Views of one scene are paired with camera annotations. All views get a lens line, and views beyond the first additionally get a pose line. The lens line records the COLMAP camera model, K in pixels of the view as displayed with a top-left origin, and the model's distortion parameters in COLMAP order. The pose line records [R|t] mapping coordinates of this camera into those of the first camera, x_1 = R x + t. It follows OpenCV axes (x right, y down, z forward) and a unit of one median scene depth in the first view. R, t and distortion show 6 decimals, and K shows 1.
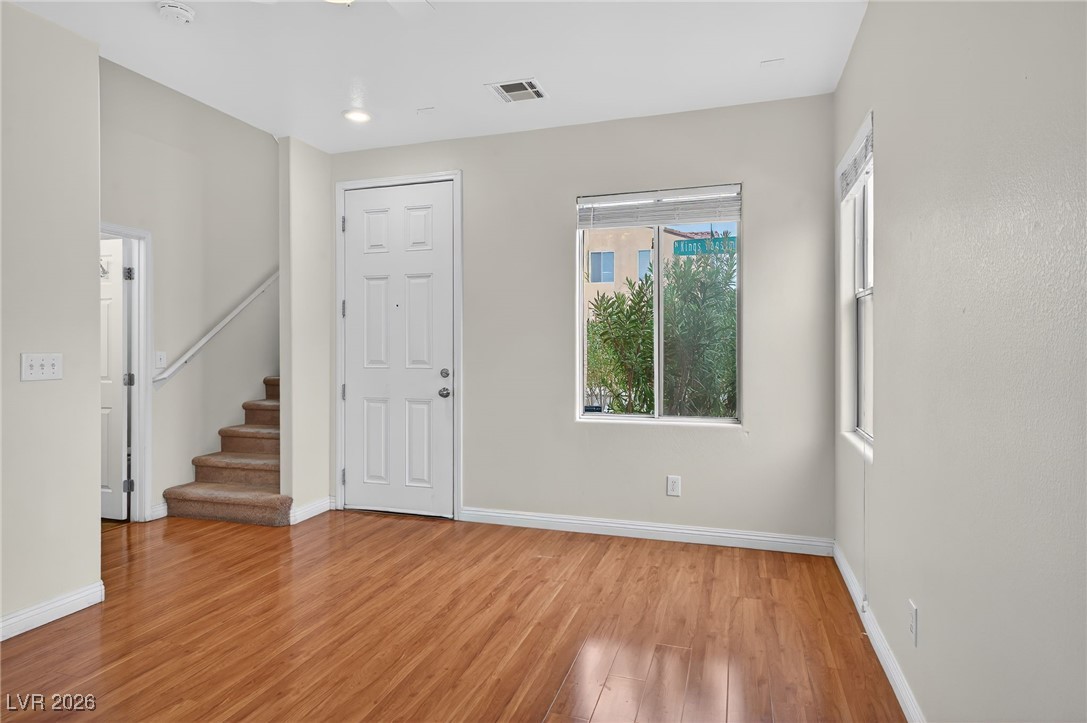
lens RADIAL K [[614.9, 0, 541.5], [0, 614.9, 345.5], [0, 0, 1]] dist [0.004579, 0.001338]
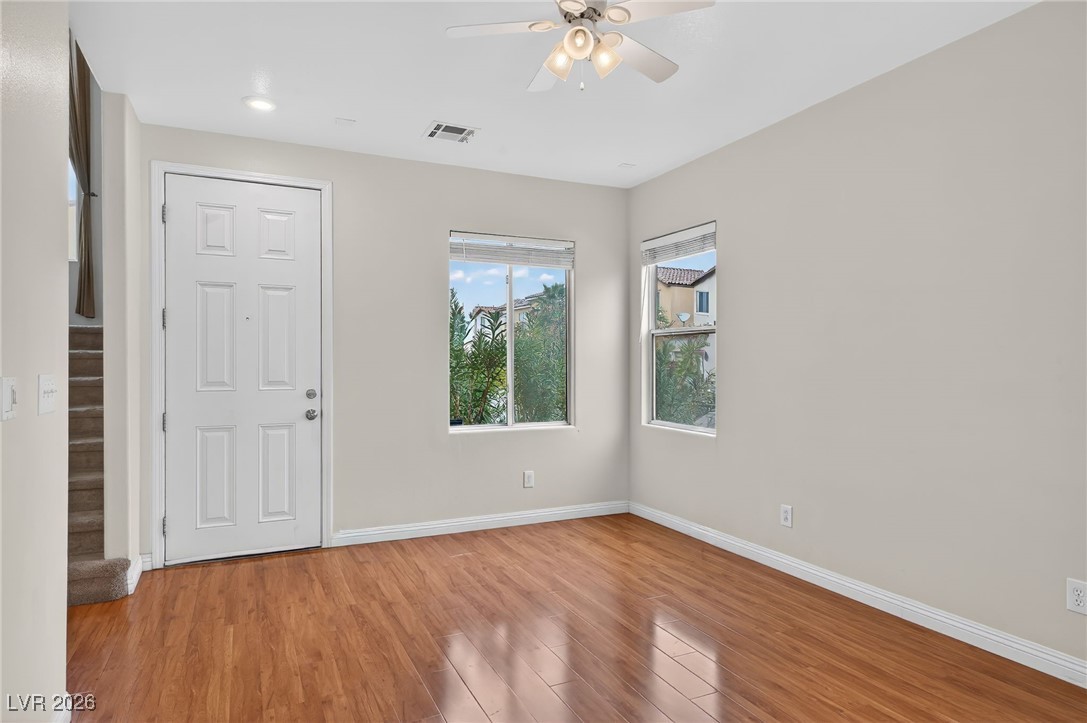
lens RADIAL K [[622.9, 0, 541.4], [0, 622.9, 366.2], [0, 0, 1]] dist [-0.001026, 0.000080]
pose [[0.728595, 0.001243, 0.684943, -0.618618], [-0.001609, 0.999999, -0.000103, 0.002233], [-0.684943, -0.001027, 0.728596, 0.075951]]
